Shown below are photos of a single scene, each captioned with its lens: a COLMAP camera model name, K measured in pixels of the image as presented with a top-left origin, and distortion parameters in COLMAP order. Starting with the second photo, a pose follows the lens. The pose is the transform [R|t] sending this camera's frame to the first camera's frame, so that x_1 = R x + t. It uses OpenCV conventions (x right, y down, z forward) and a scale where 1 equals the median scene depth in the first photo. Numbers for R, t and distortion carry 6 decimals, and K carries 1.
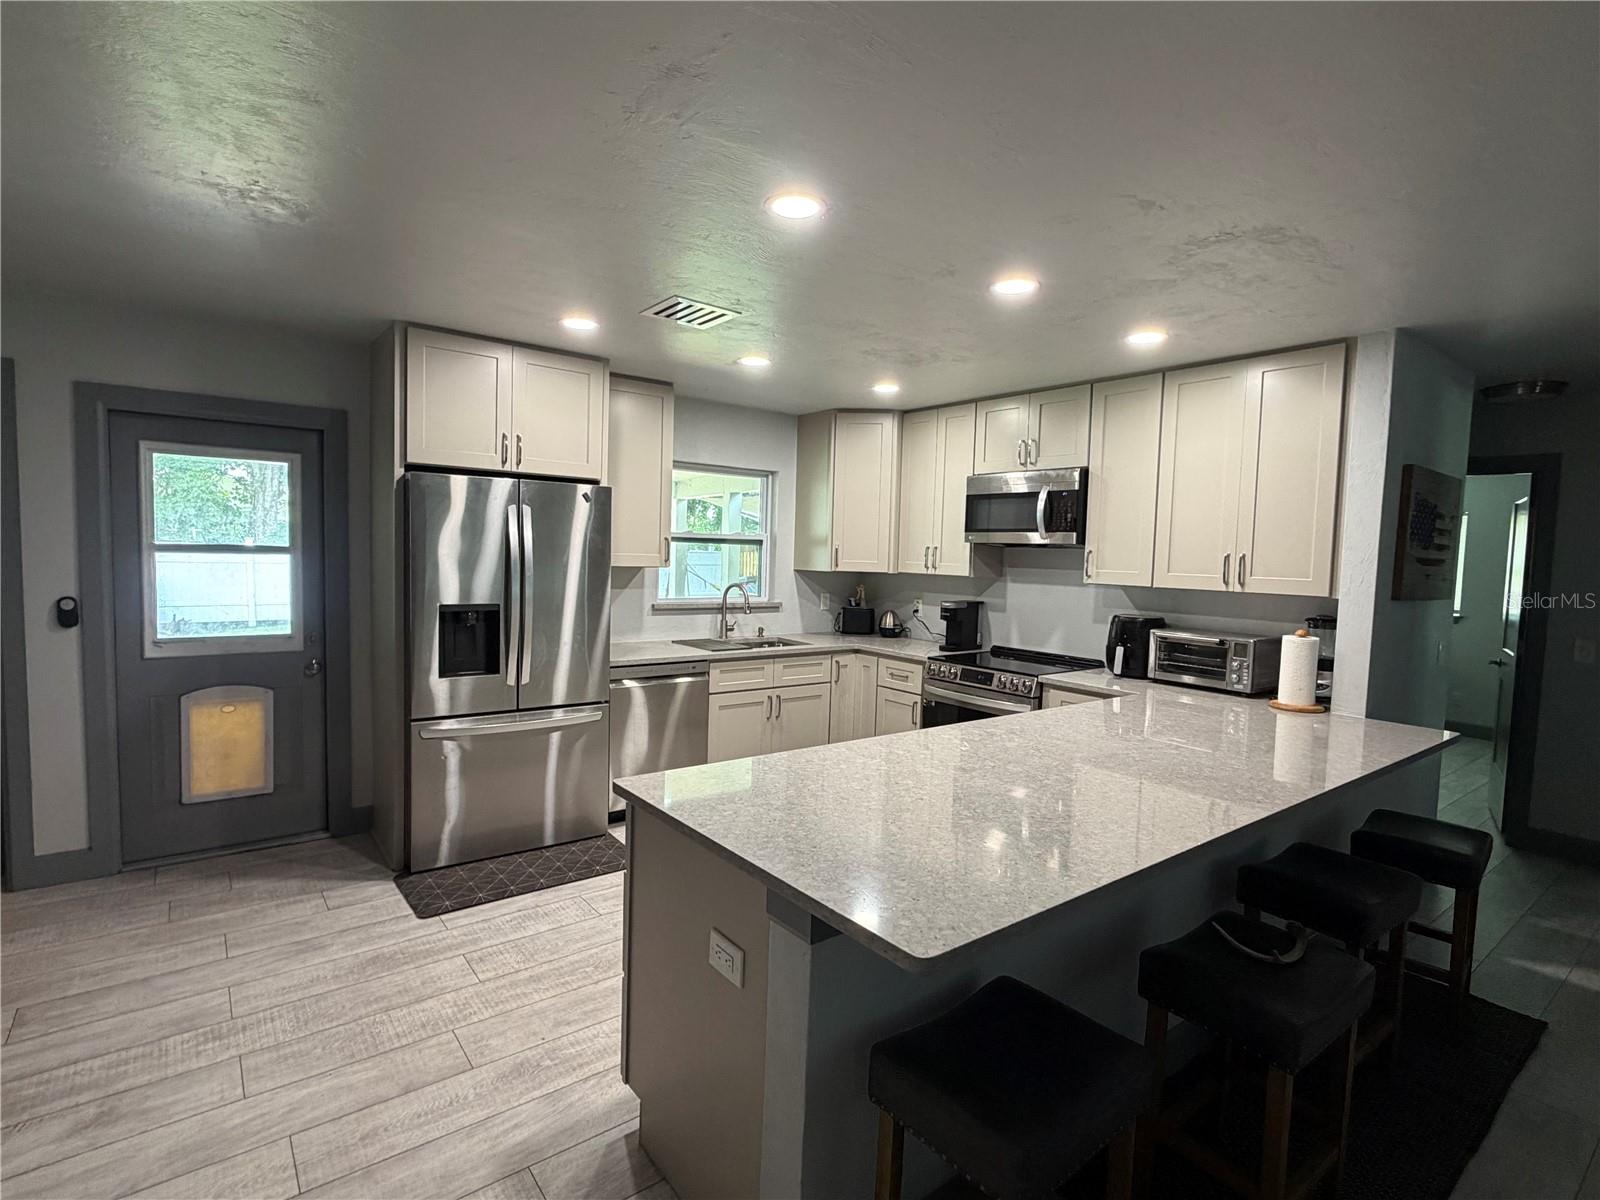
lens RADIAL K [[793.7, 0, 795.6], [0, 793.7, 600.4], [0, 0, 1]] dist [0.002930, -0.000285]
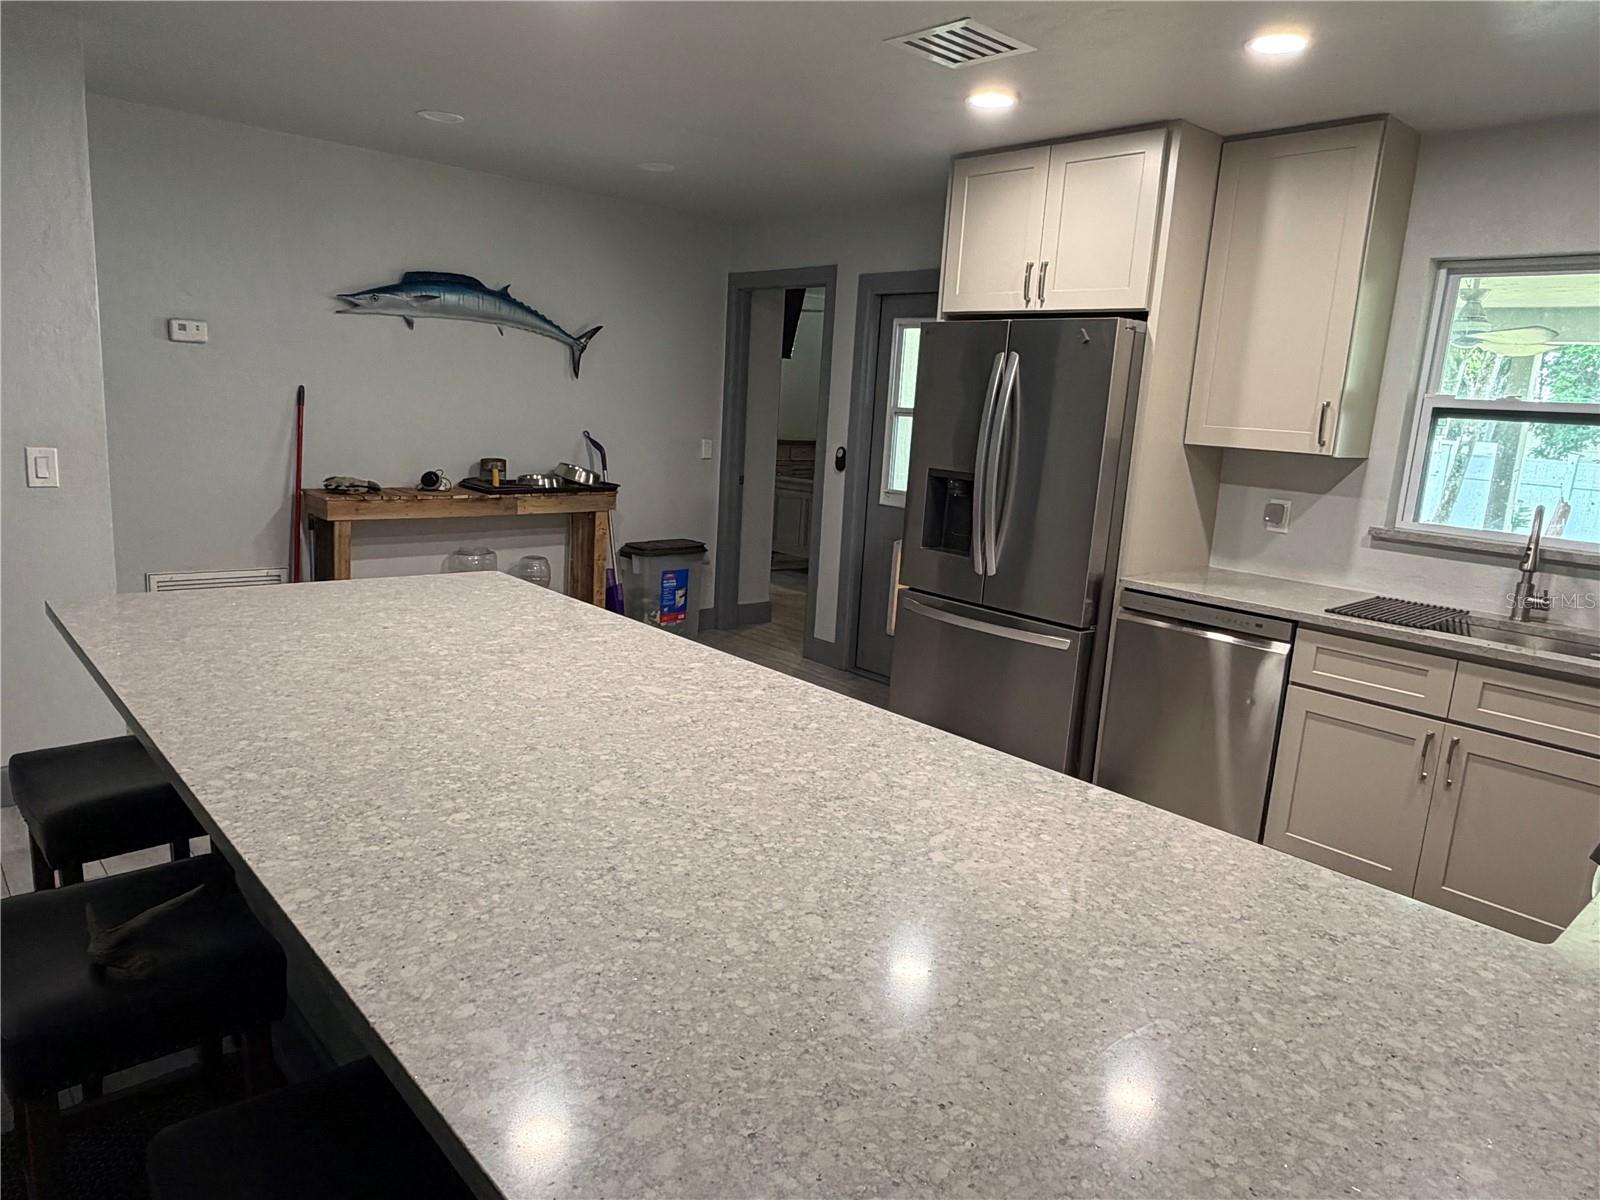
lens RADIAL K [[1039.9, 0, 795.4], [0, 1039.9, 604.9], [0, 0, 1]] dist [0.005184, -0.003918]
pose [[0.067610, 0.166058, -0.983795, 0.757440], [-0.125026, 0.979689, 0.156773, -0.008582], [0.989847, 0.112400, 0.086999, 0.768823]]
